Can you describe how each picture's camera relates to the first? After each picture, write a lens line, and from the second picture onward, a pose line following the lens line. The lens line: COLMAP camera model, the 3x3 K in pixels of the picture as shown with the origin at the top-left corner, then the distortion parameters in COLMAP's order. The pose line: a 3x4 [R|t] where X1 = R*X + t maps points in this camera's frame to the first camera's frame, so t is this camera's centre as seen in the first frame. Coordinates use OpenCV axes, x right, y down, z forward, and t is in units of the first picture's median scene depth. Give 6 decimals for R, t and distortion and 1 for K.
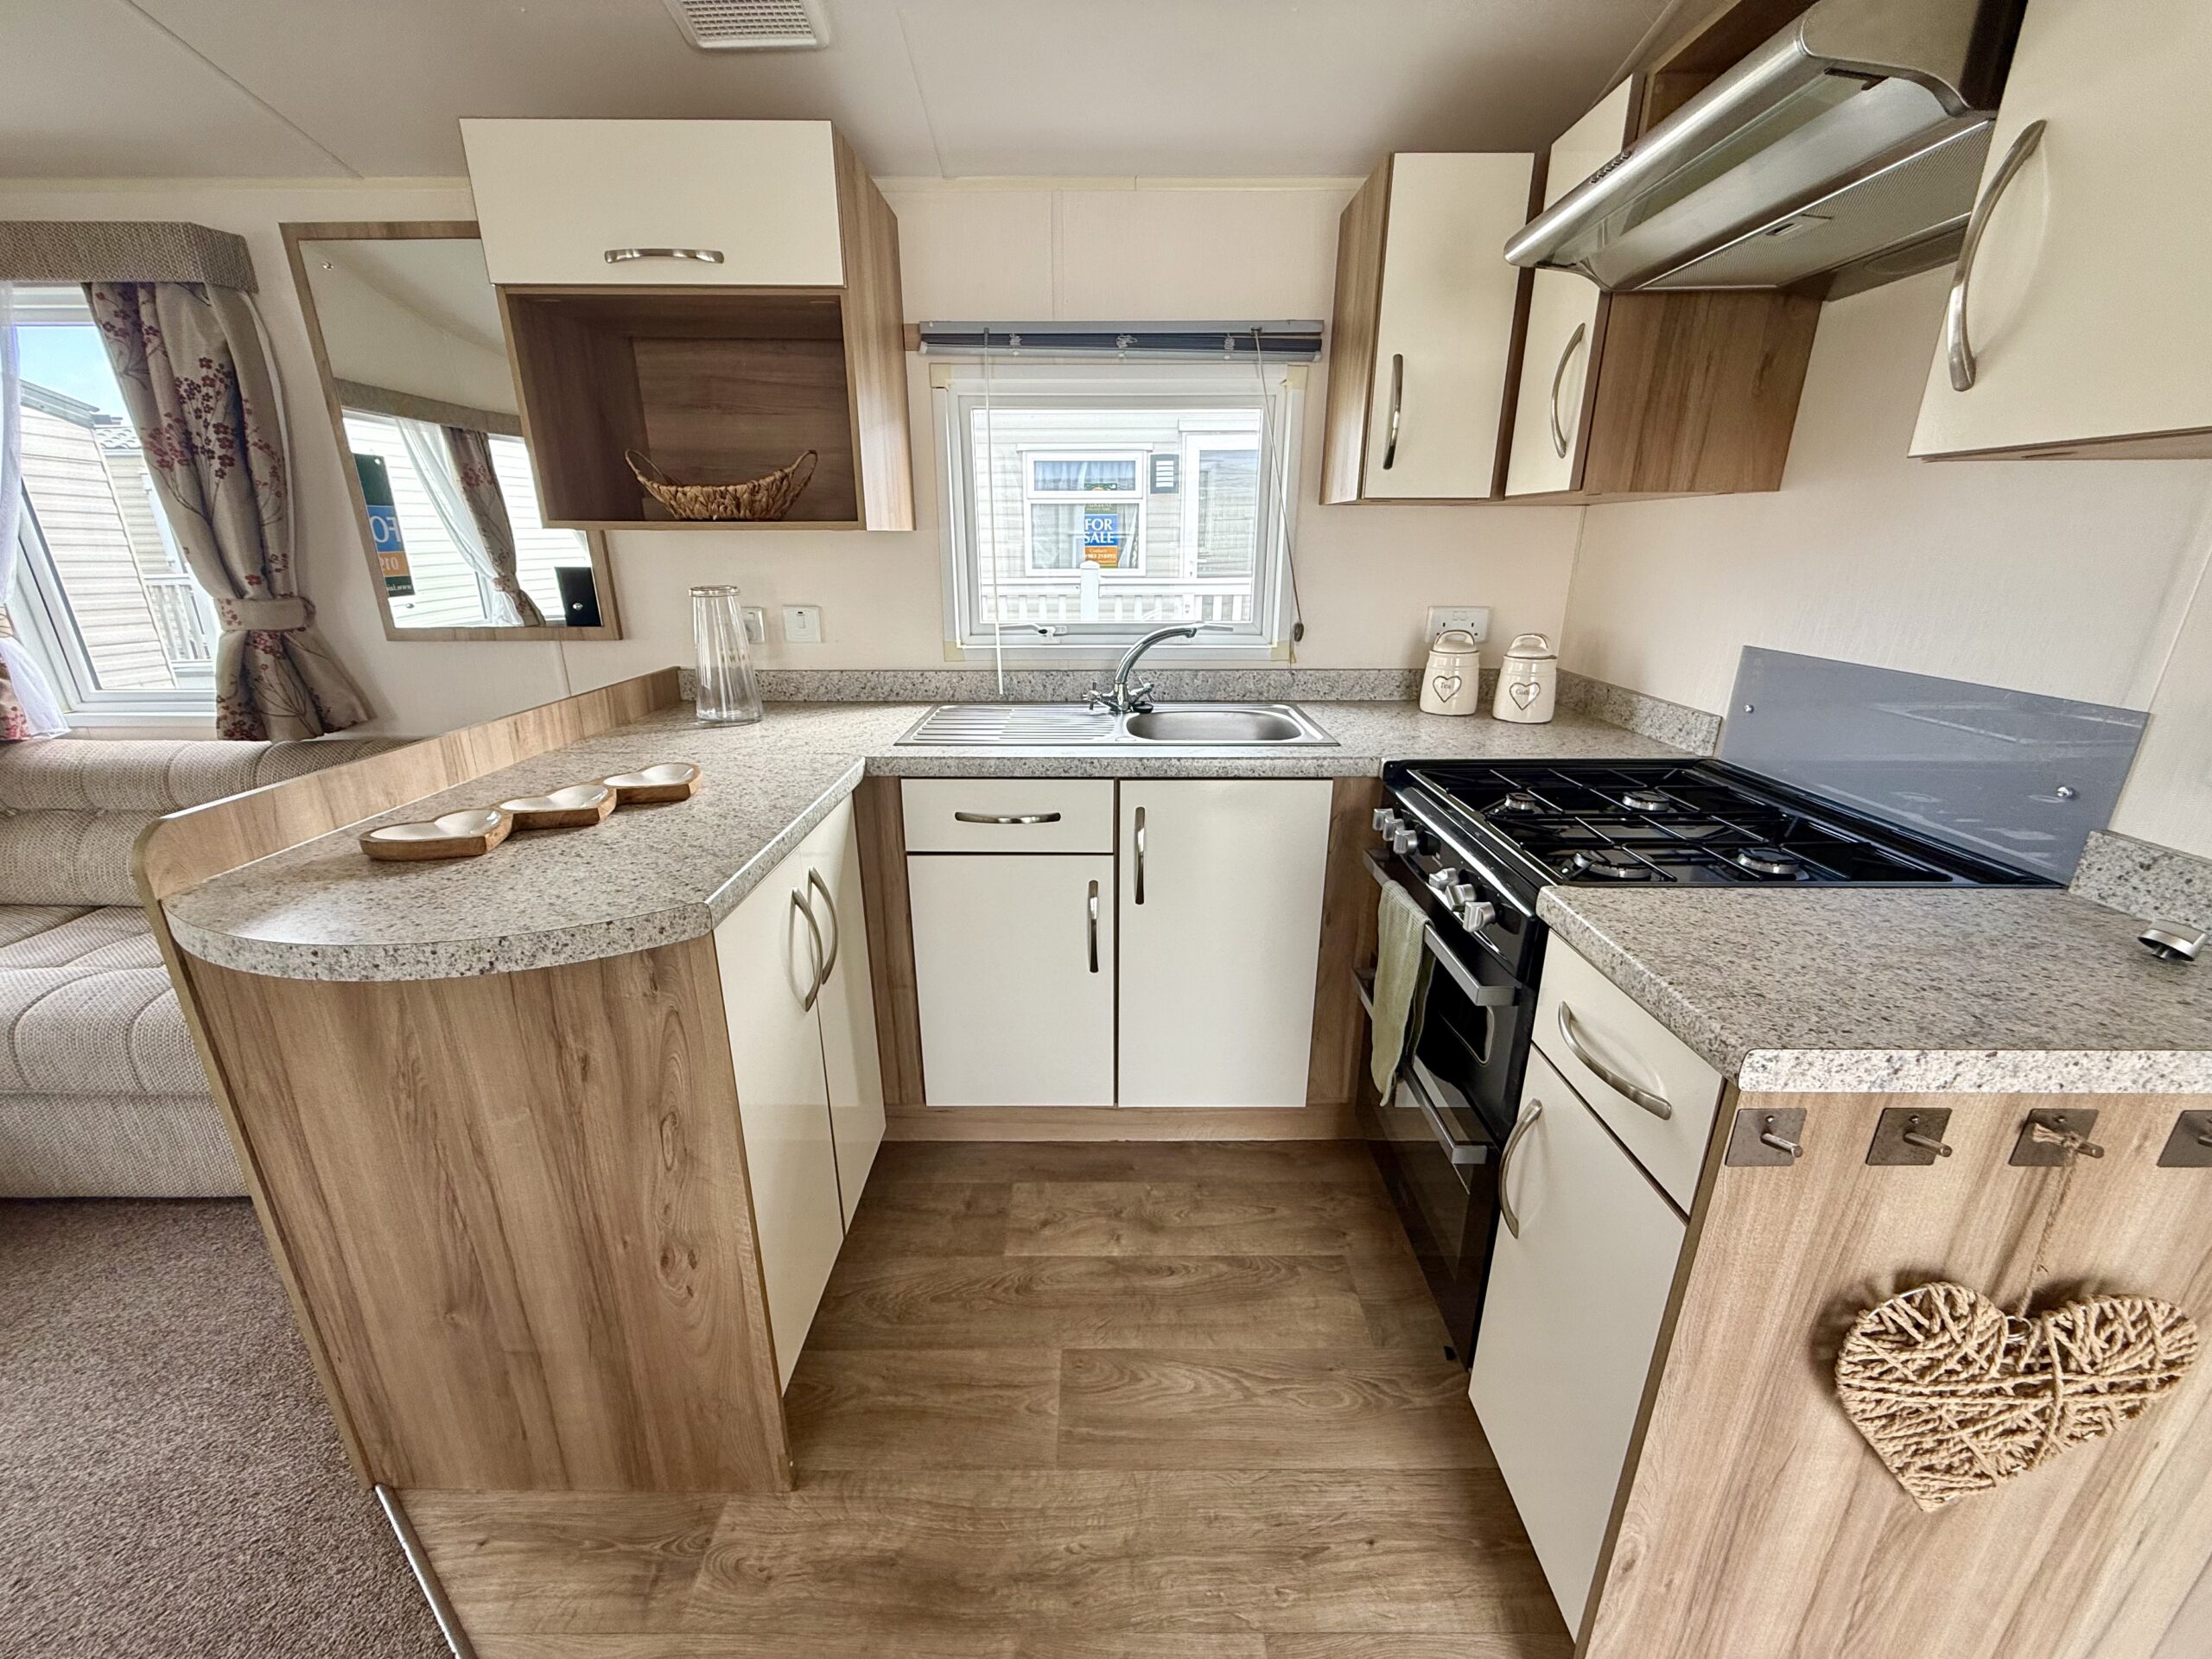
lens RADIAL K [[877.2, 0, 1104.5], [0, 877.2, 831.1], [0, 0, 1]] dist [-0.000309, -0.000653]
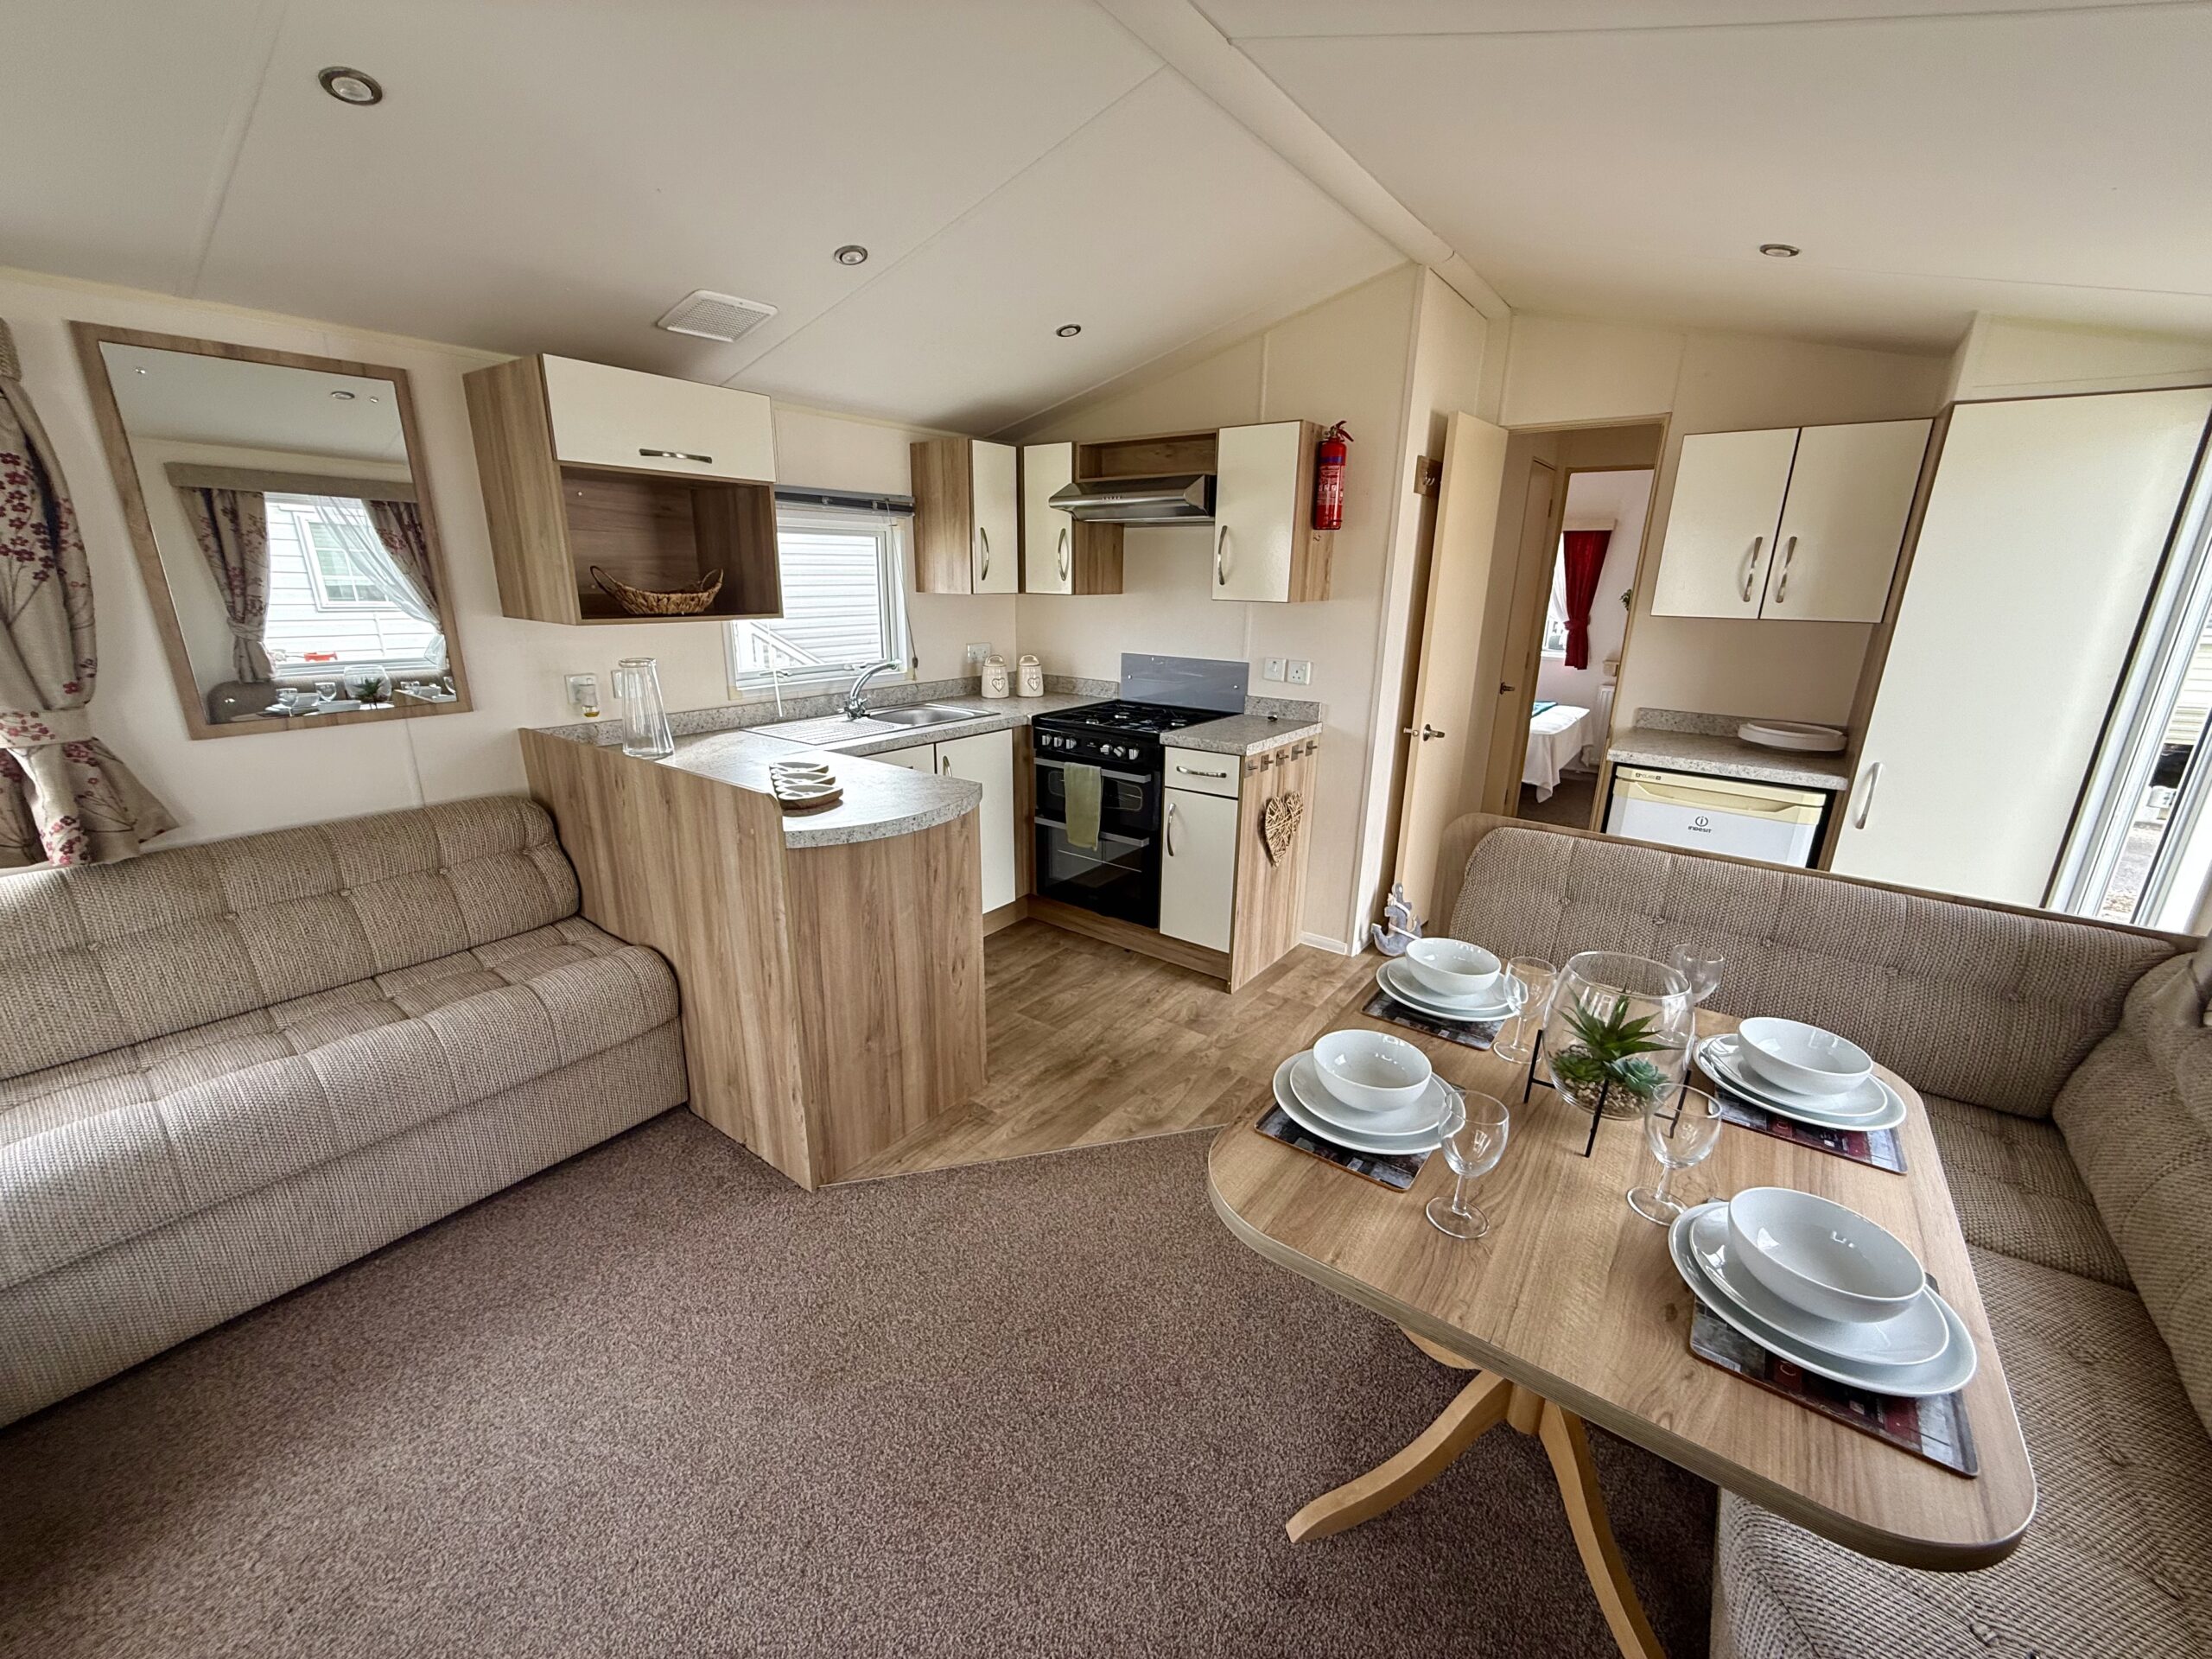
lens RADIAL K [[877.2, 0, 1102.0], [0, 877.2, 825.7], [0, 0, 1]] dist [-0.000309, -0.000653]
pose [[0.599027, -0.215265, 0.771251, -1.284522], [0.240944, 0.967004, 0.082762, 0.044516], [-0.763618, 0.136251, 0.631128, -0.459079]]
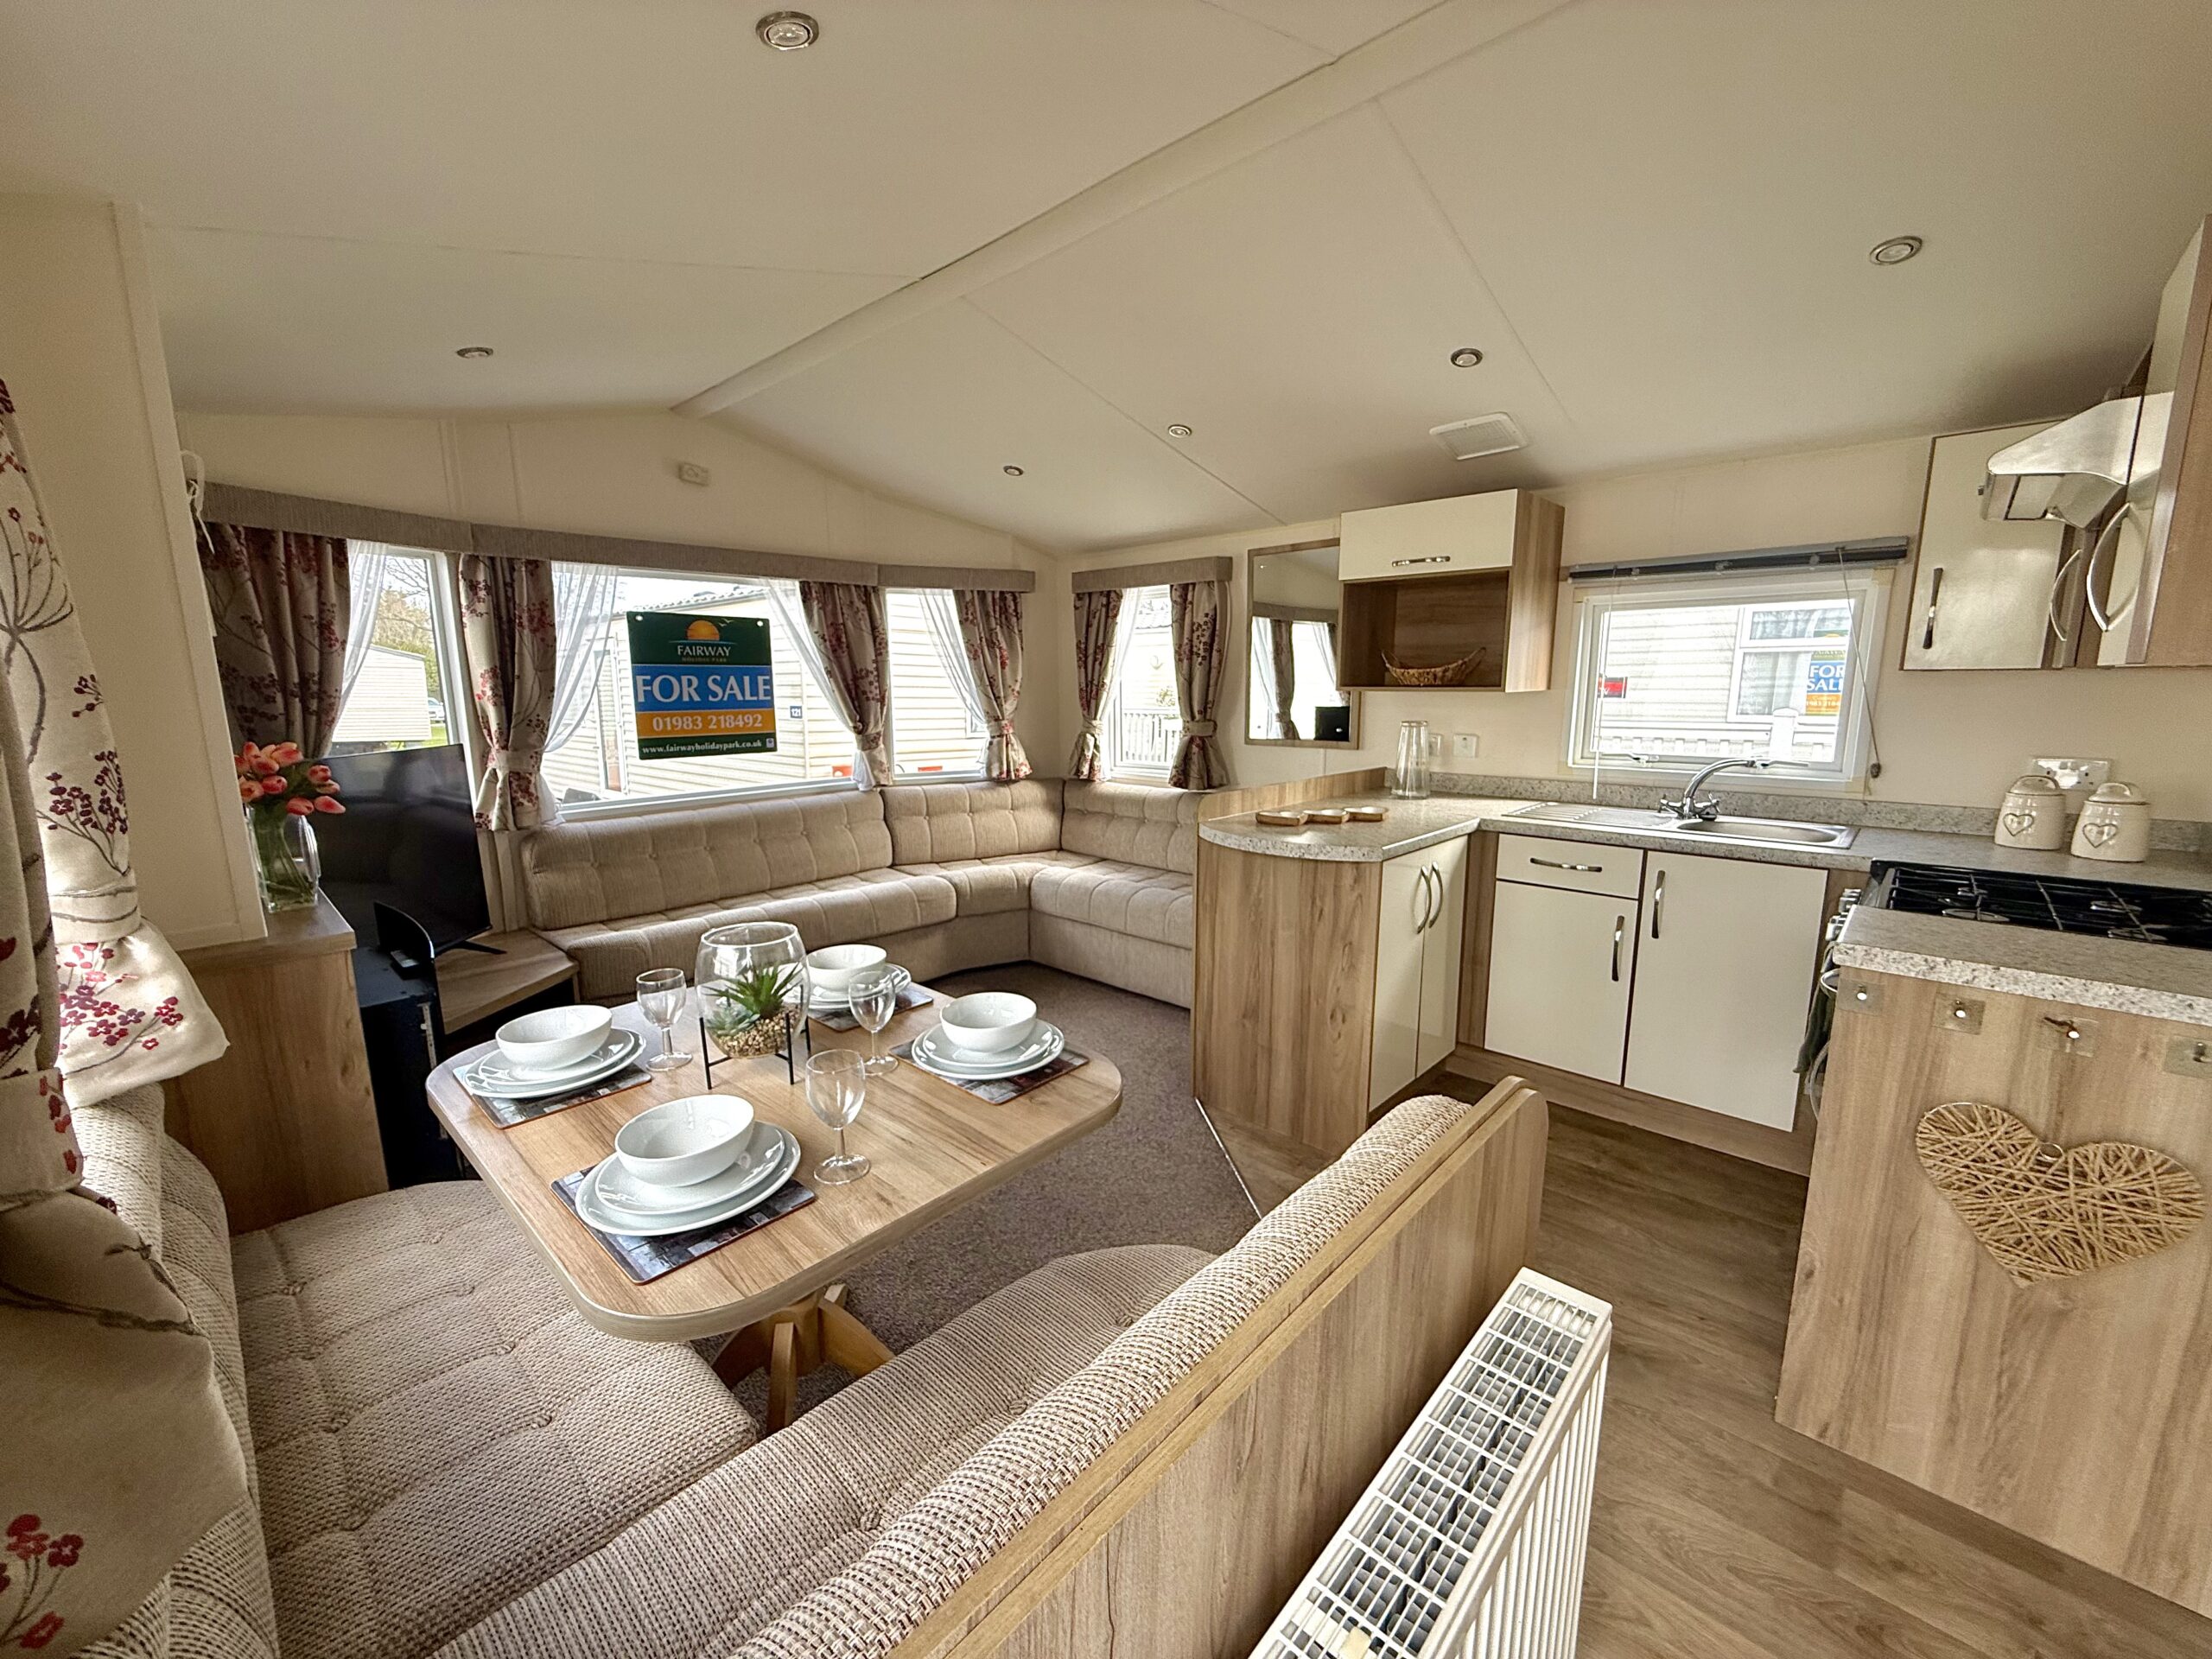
lens RADIAL K [[877.2, 0, 1101.5], [0, 877.2, 829.6], [0, 0, 1]] dist [-0.000309, -0.000653]
pose [[0.727009, 0.110384, -0.677697, 0.358581], [-0.212511, 0.974704, -0.069214, 0.214839], [0.652914, 0.194337, 0.732077, -0.748686]]
